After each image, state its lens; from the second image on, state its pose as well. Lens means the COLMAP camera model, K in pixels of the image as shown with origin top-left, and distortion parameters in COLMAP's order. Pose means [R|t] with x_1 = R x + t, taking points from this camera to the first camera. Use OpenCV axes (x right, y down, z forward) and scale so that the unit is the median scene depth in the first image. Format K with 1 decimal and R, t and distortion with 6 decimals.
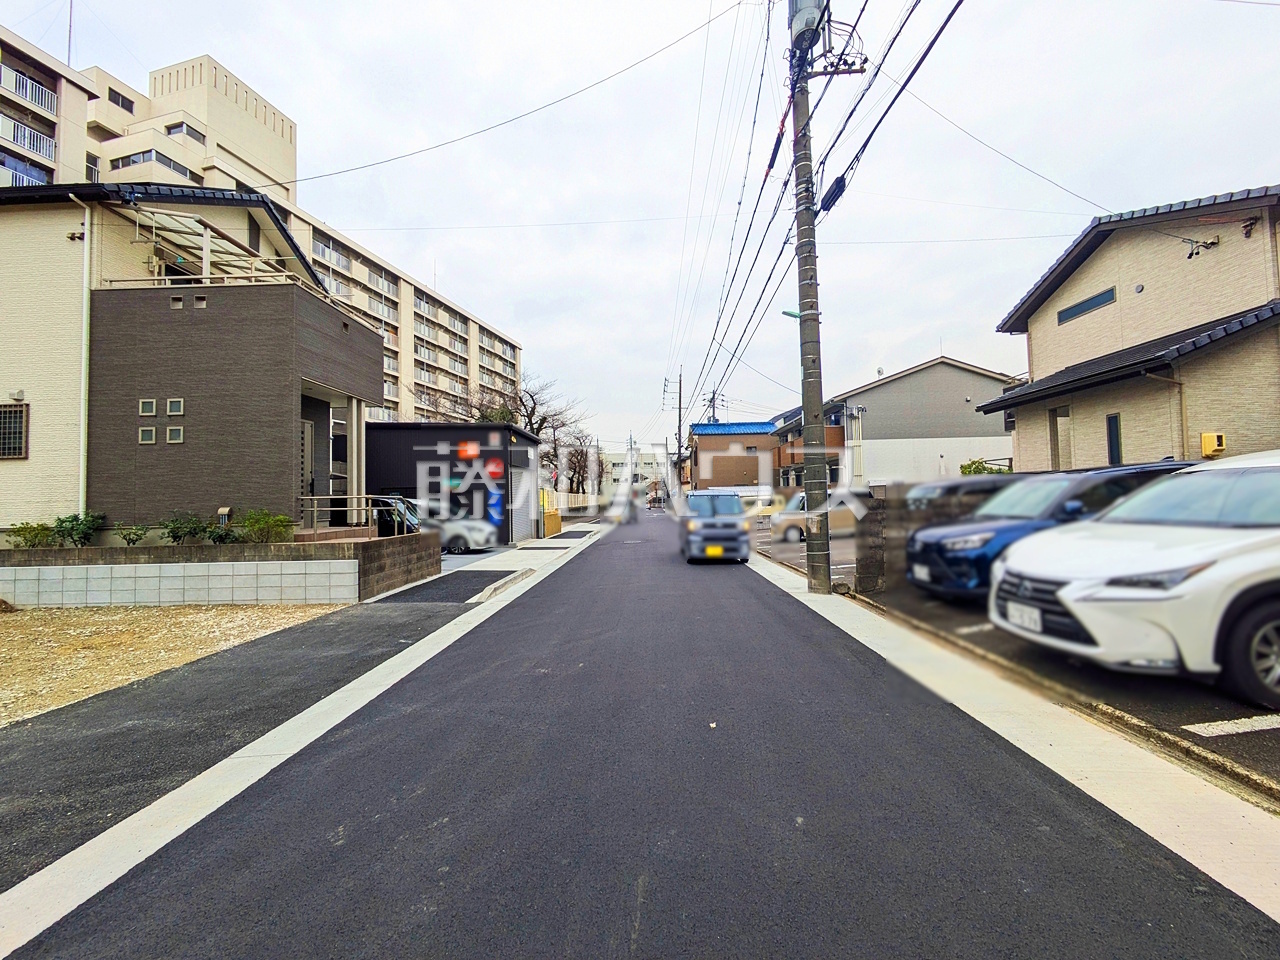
lens RADIAL K [[507.2, 0, 640.0], [0, 507.2, 480.0], [0, 0, 1]] dist [0.000911, 0.000027]
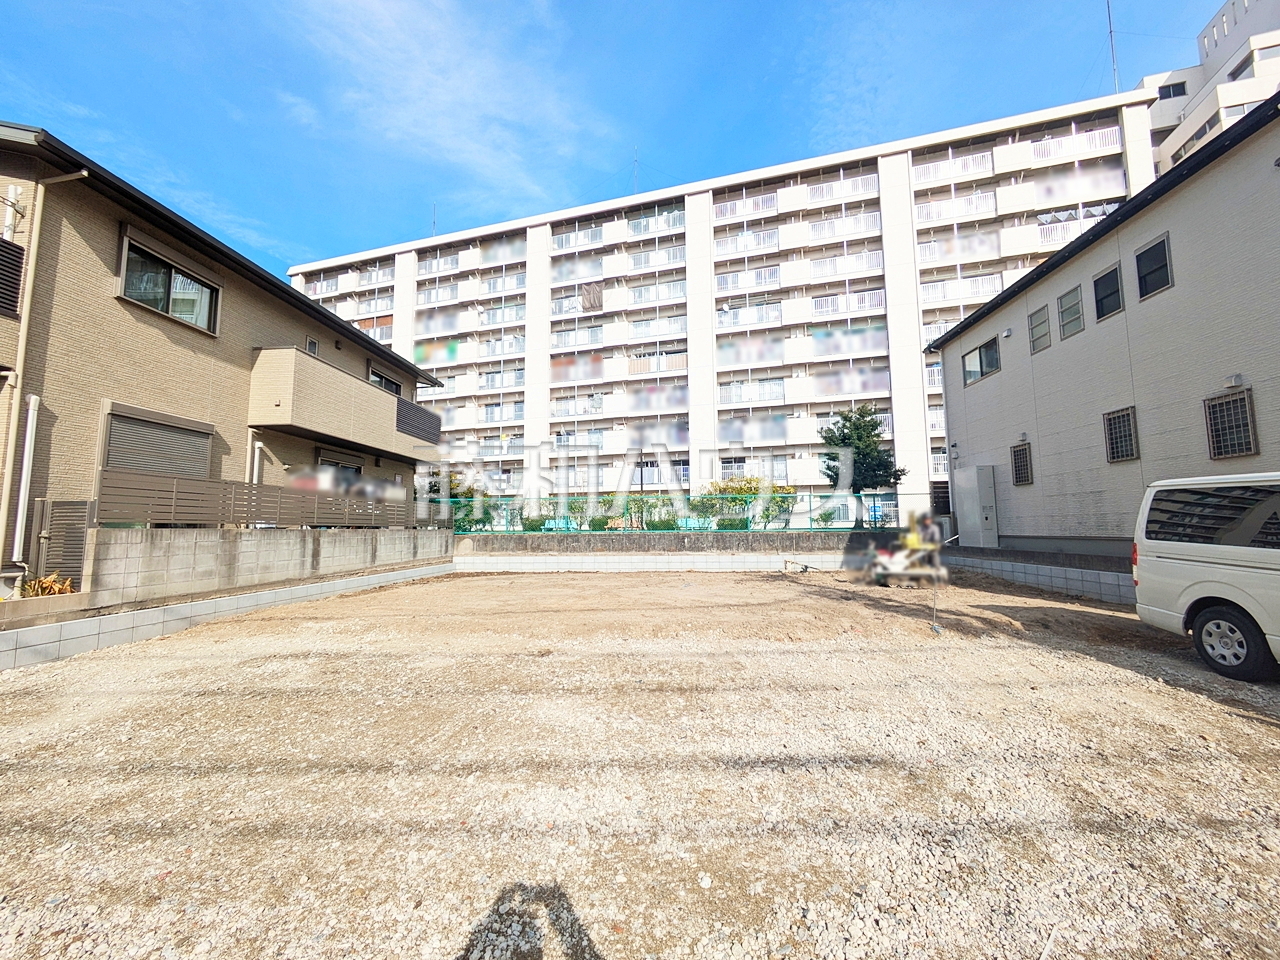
lens RADIAL K [[506.6, 0, 640.0], [0, 506.6, 480.0], [0, 0, 1]] dist [-0.002029, 0.001970]
pose [[-0.042636, -0.073950, -0.996350, -0.338497], [0.046729, 0.996018, -0.075925, 0.013715], [0.997997, -0.049795, -0.039011, 0.035045]]
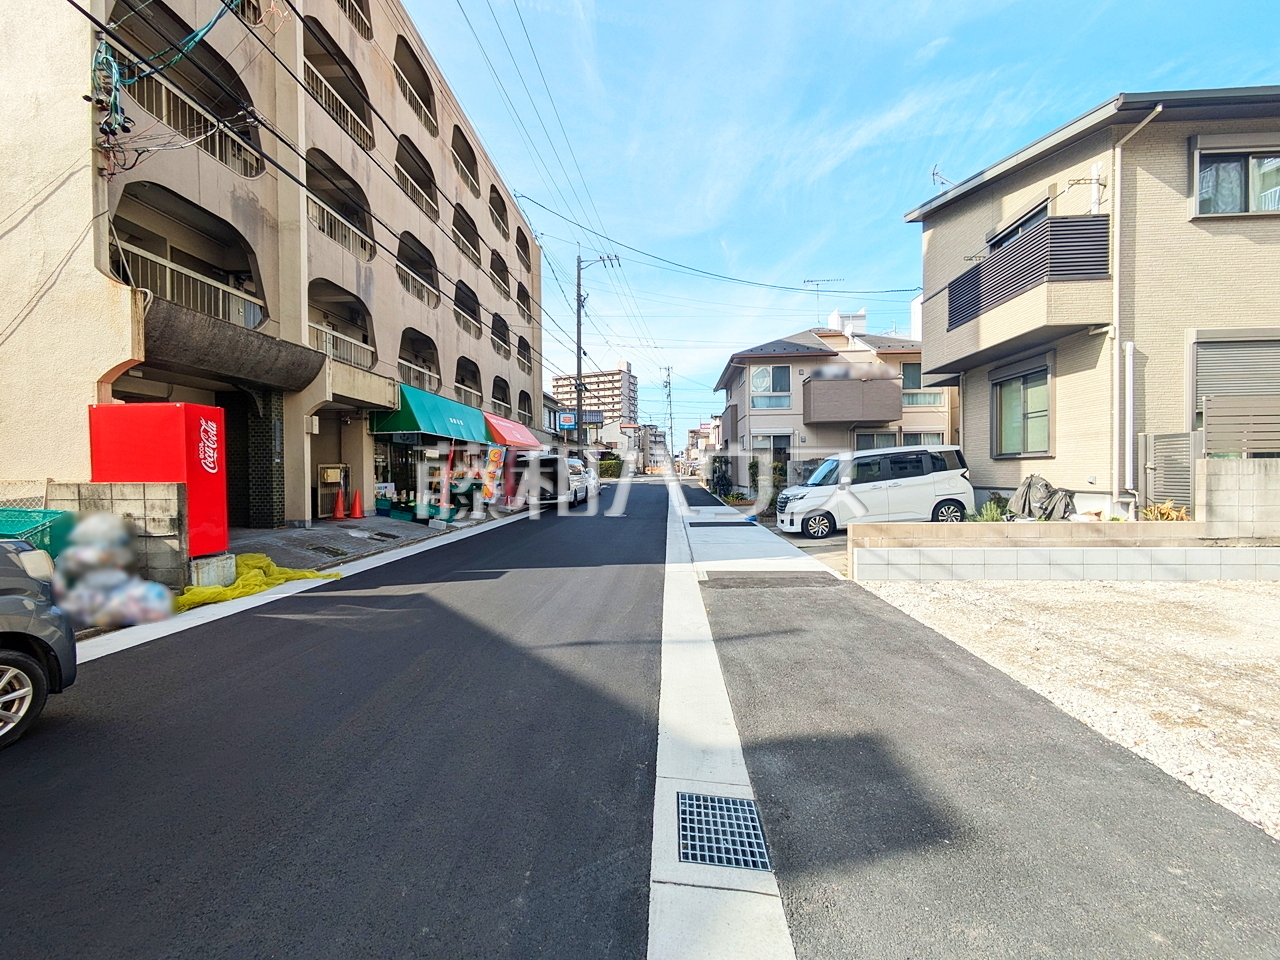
lens RADIAL K [[506.6, 0, 640.0], [0, 506.6, 480.0], [0, 0, 1]] dist [-0.002029, 0.001970]
pose [[-0.998928, 0.032939, 0.032537, -0.255459], [0.032096, 0.999144, -0.026110, 0.014128], [-0.033369, -0.025037, -0.999129, -0.022243]]
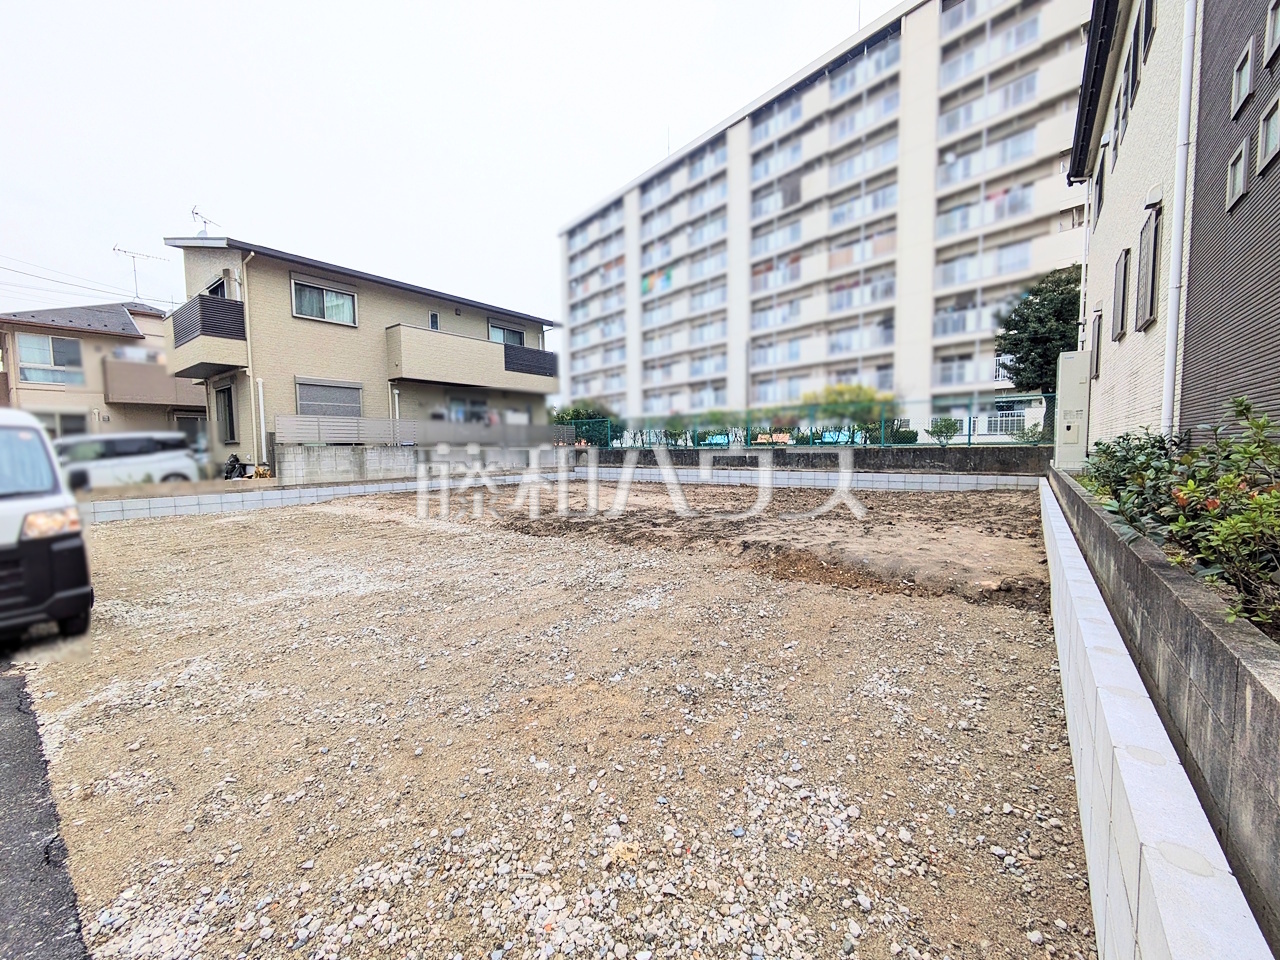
lens RADIAL K [[506.6, 0, 640.0], [0, 506.6, 480.0], [0, 0, 1]] dist [-0.002029, 0.001970]
pose [[-0.587099, 0.081573, -0.805395, -0.471297], [0.054676, 0.996634, 0.061086, 0.052964], [0.807666, -0.008172, -0.589583, 0.839501]]
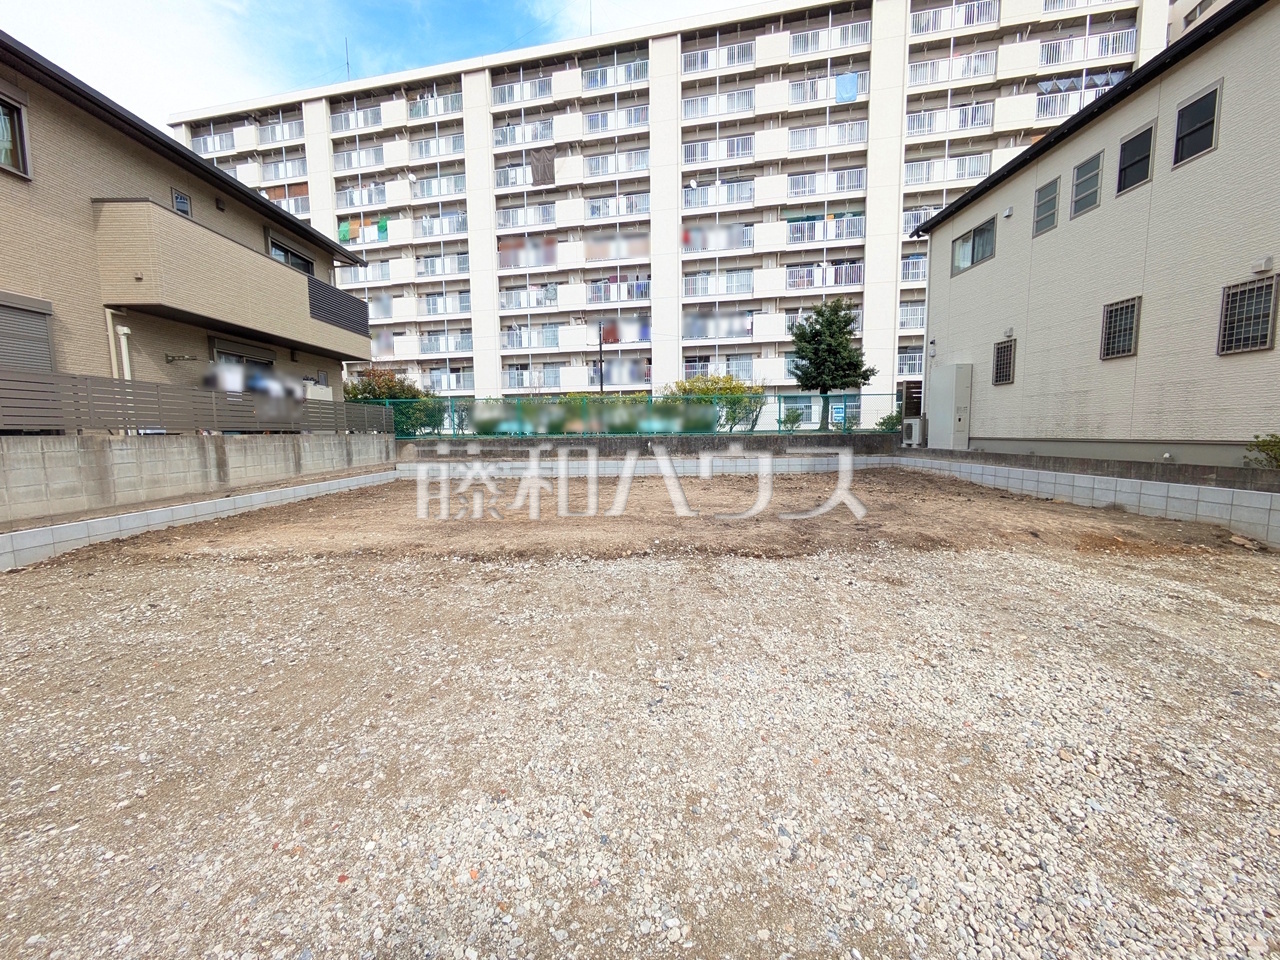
lens RADIAL K [[506.6, 0, 640.0], [0, 506.6, 480.0], [0, 0, 1]] dist [-0.002029, 0.001970]
pose [[0.035289, 0.118384, -0.992341, -0.449877], [0.049496, 0.991533, 0.120048, 0.012711], [0.998151, -0.053353, 0.029130, 0.030331]]
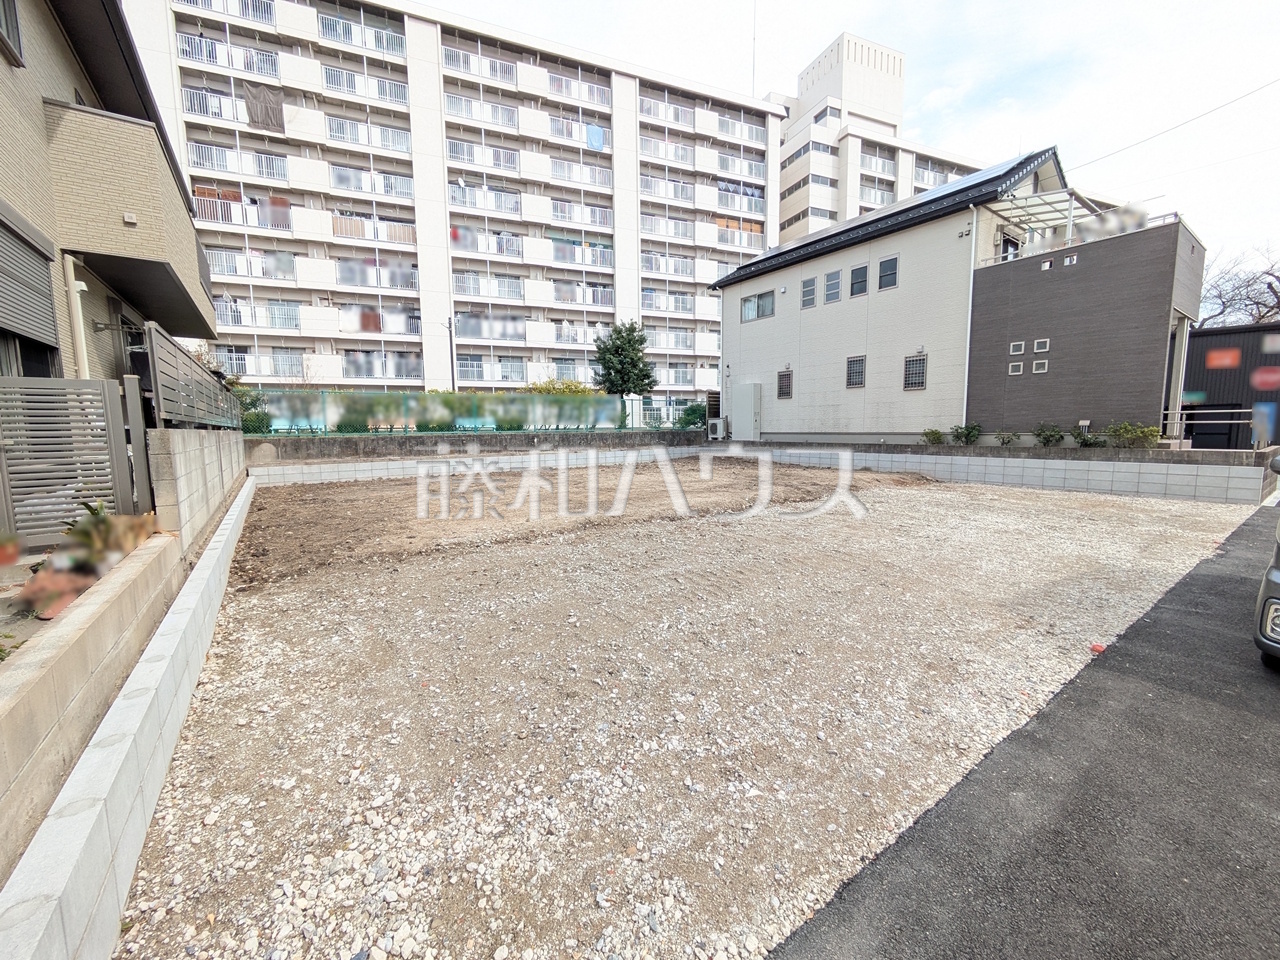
lens RADIAL K [[506.6, 0, 640.0], [0, 506.6, 480.0], [0, 0, 1]] dist [-0.002029, 0.001970]
pose [[0.601648, 0.099580, -0.792530, -0.431551], [0.028420, 0.988902, 0.145828, -0.015958], [0.798256, -0.110261, 0.592141, -0.669598]]
